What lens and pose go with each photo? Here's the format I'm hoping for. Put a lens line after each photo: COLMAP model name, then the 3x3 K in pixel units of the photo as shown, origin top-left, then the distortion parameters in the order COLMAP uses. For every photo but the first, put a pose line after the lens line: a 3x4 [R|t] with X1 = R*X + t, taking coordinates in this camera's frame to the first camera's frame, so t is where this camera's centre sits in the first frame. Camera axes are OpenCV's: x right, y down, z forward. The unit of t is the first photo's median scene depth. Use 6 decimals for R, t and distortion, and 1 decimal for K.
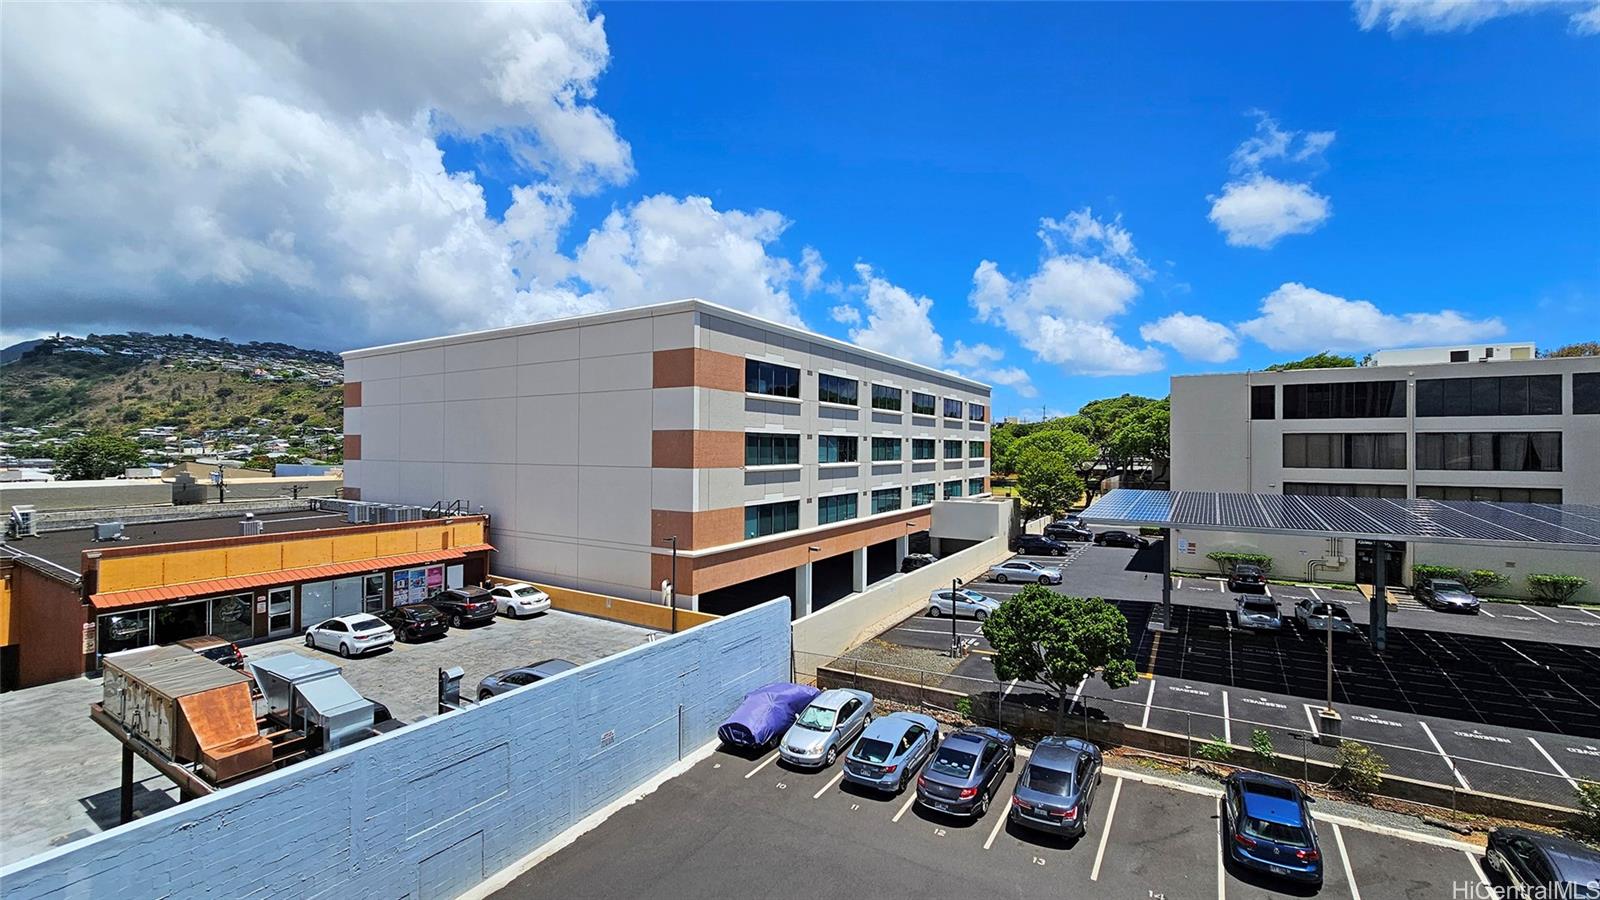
lens RADIAL K [[658.3, 0, 802.3], [0, 658.3, 434.6], [0, 0, 1]] dist [-0.001357, -0.000230]
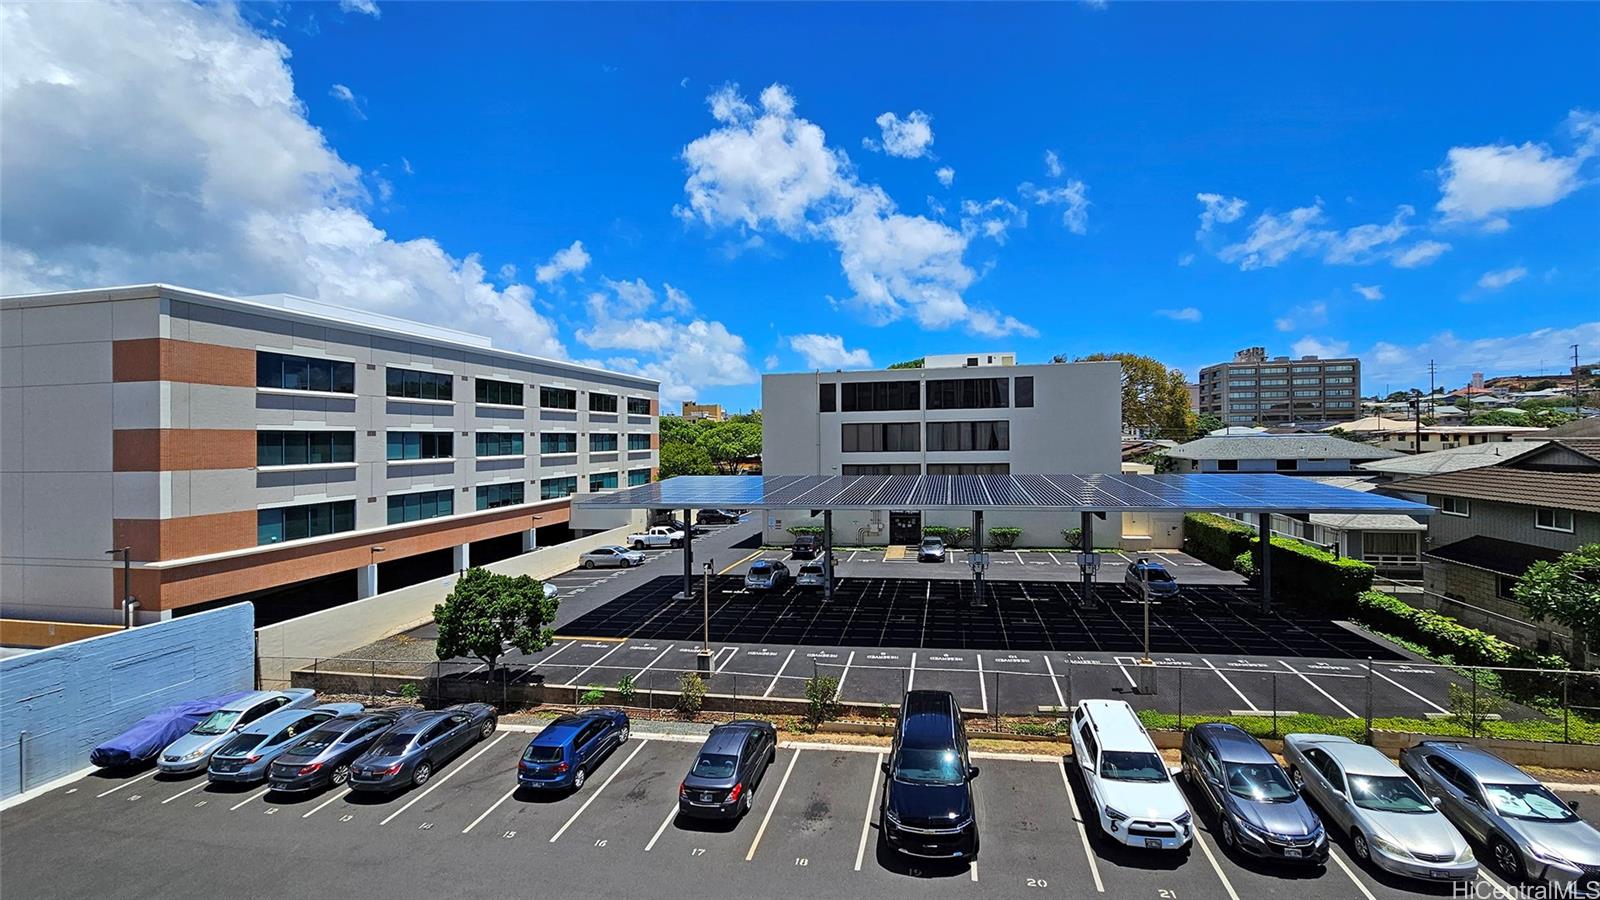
lens RADIAL K [[658.3, 0, 802.3], [0, 658.3, 434.6], [0, 0, 1]] dist [-0.001357, -0.000230]
pose [[0.944239, -0.017713, 0.328785, 0.318850], [0.013841, 0.999805, 0.014116, -0.000034], [-0.328970, -0.008778, 0.944299, -0.125072]]
